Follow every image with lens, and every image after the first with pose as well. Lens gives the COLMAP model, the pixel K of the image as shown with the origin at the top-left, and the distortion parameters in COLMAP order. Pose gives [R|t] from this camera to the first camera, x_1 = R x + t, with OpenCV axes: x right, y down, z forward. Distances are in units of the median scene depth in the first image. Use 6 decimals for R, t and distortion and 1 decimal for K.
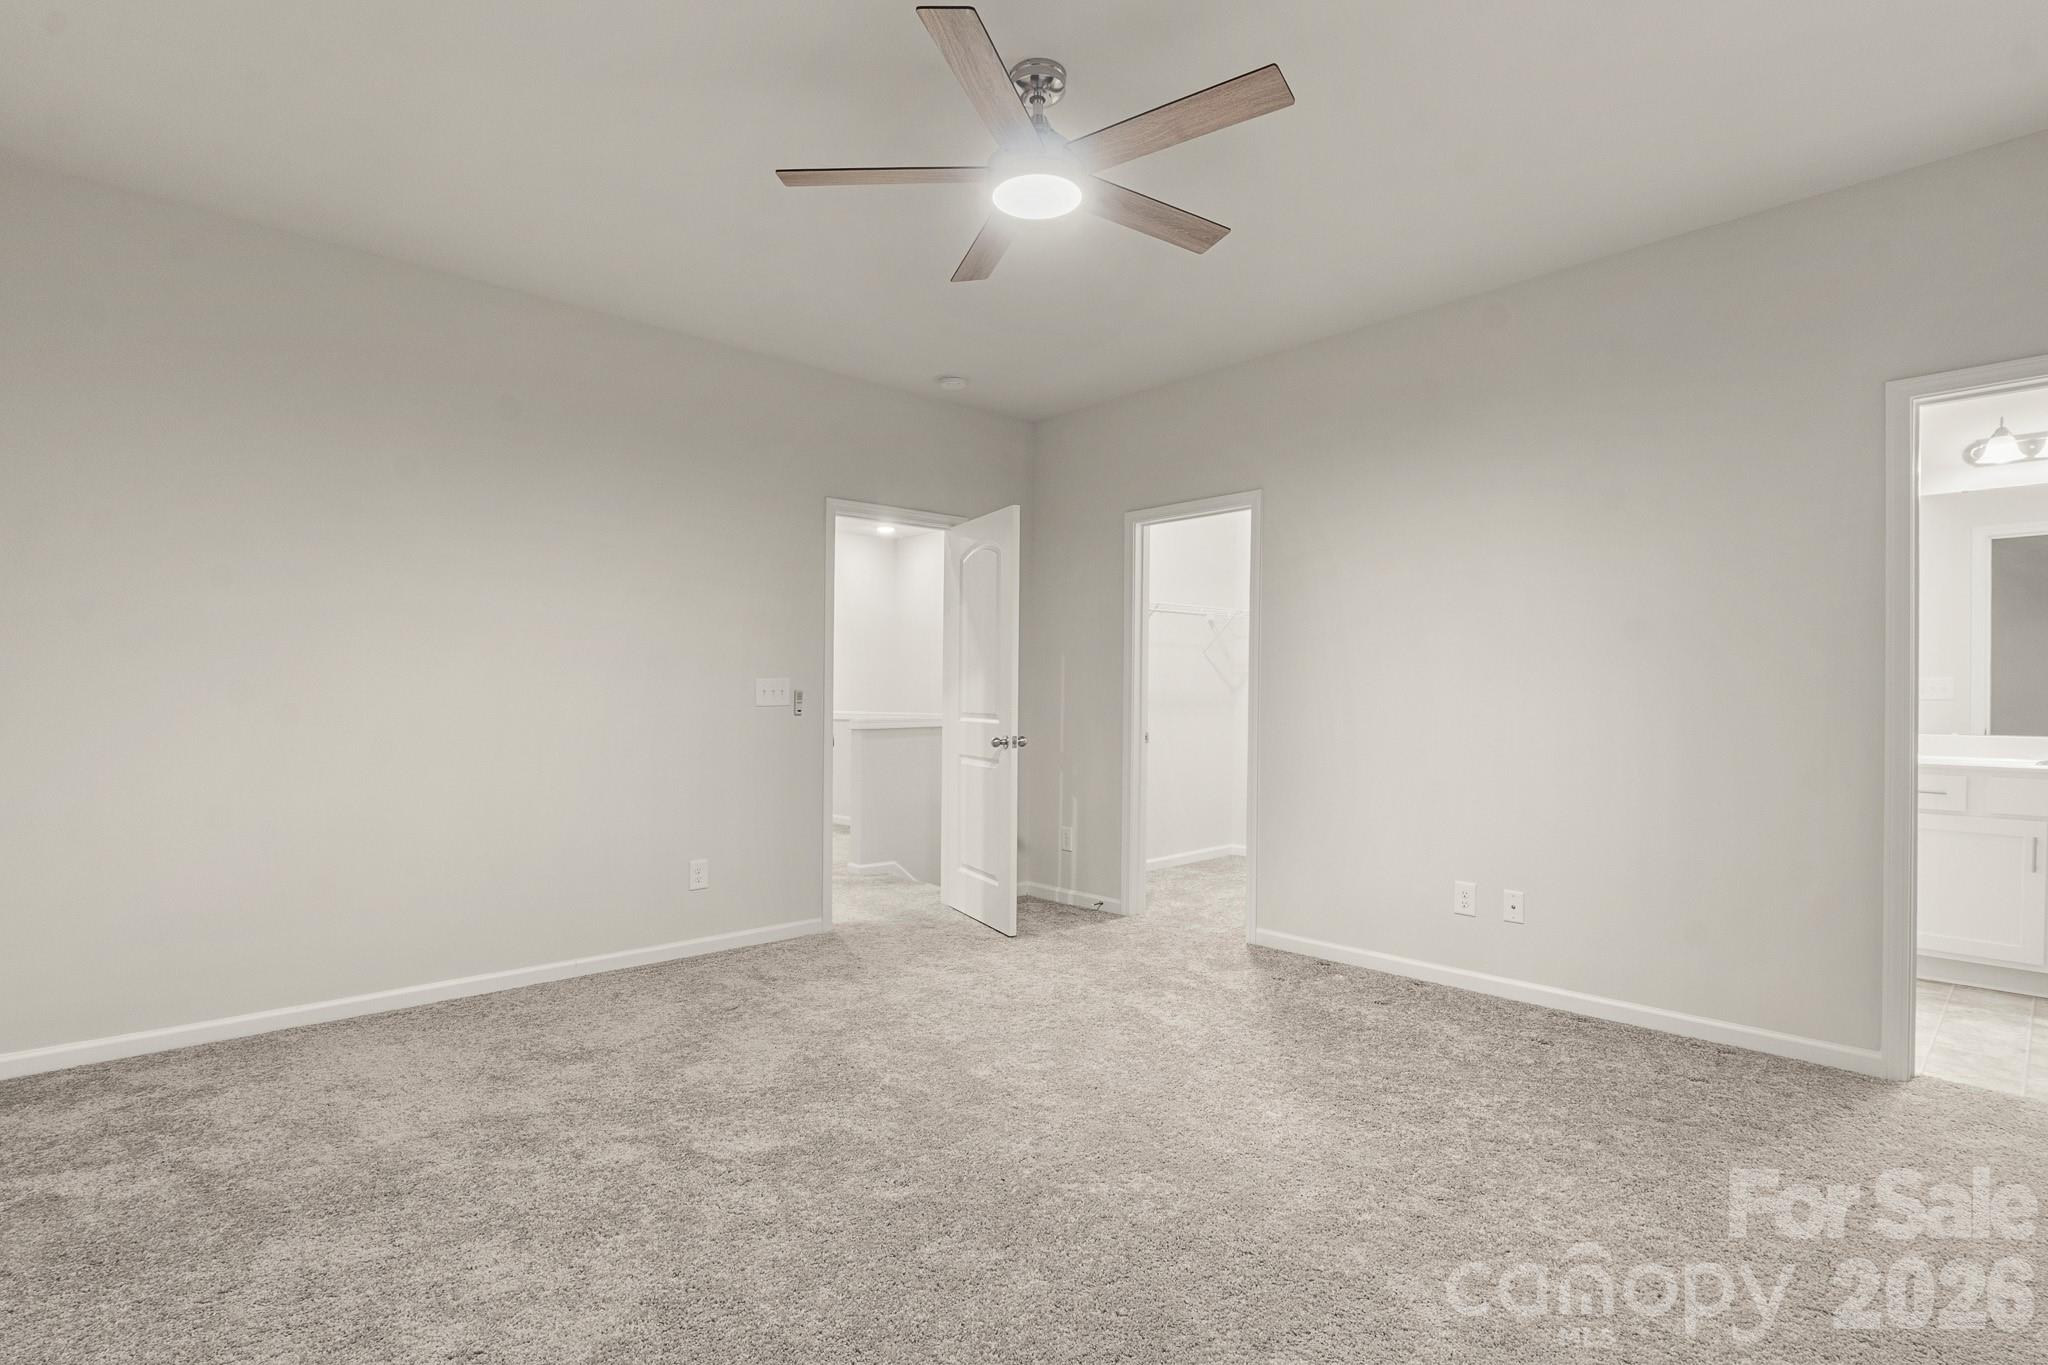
lens RADIAL K [[1030.0, 0, 1034.9], [0, 1030.0, 675.4], [0, 0, 1]] dist [0.011529, -0.003285]
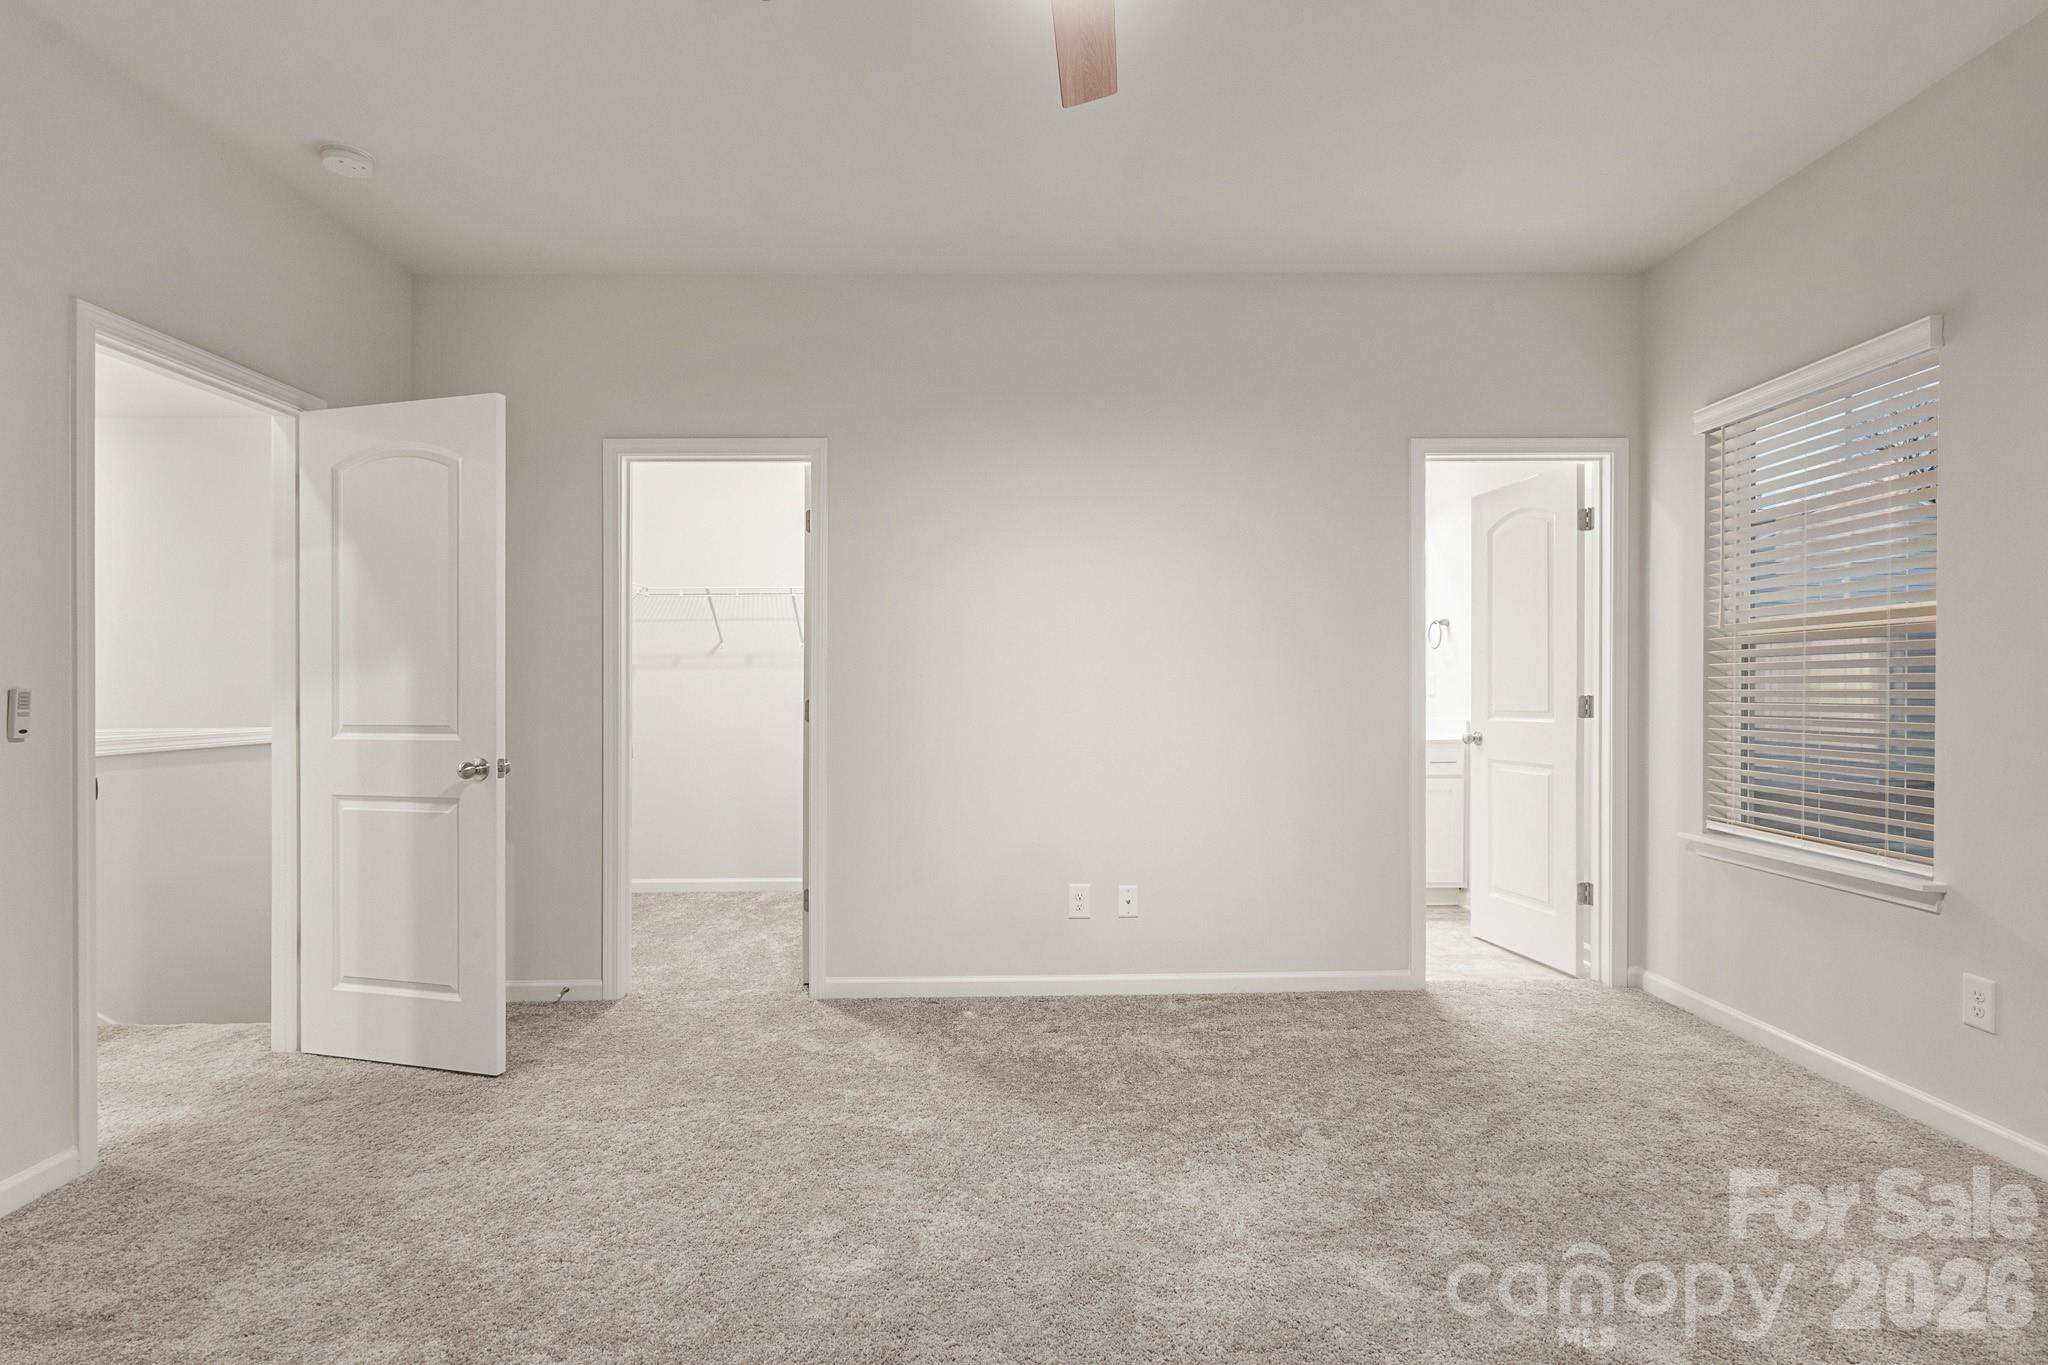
lens RADIAL K [[1030.0, 0, 1025.6], [0, 1030.0, 687.5], [0, 0, 1]] dist [0.011529, -0.003285]
pose [[0.664152, -0.002569, 0.747593, -0.324459], [-0.006006, 0.999944, 0.008771, 0.008433], [-0.747573, -0.010315, 0.664100, 0.388338]]
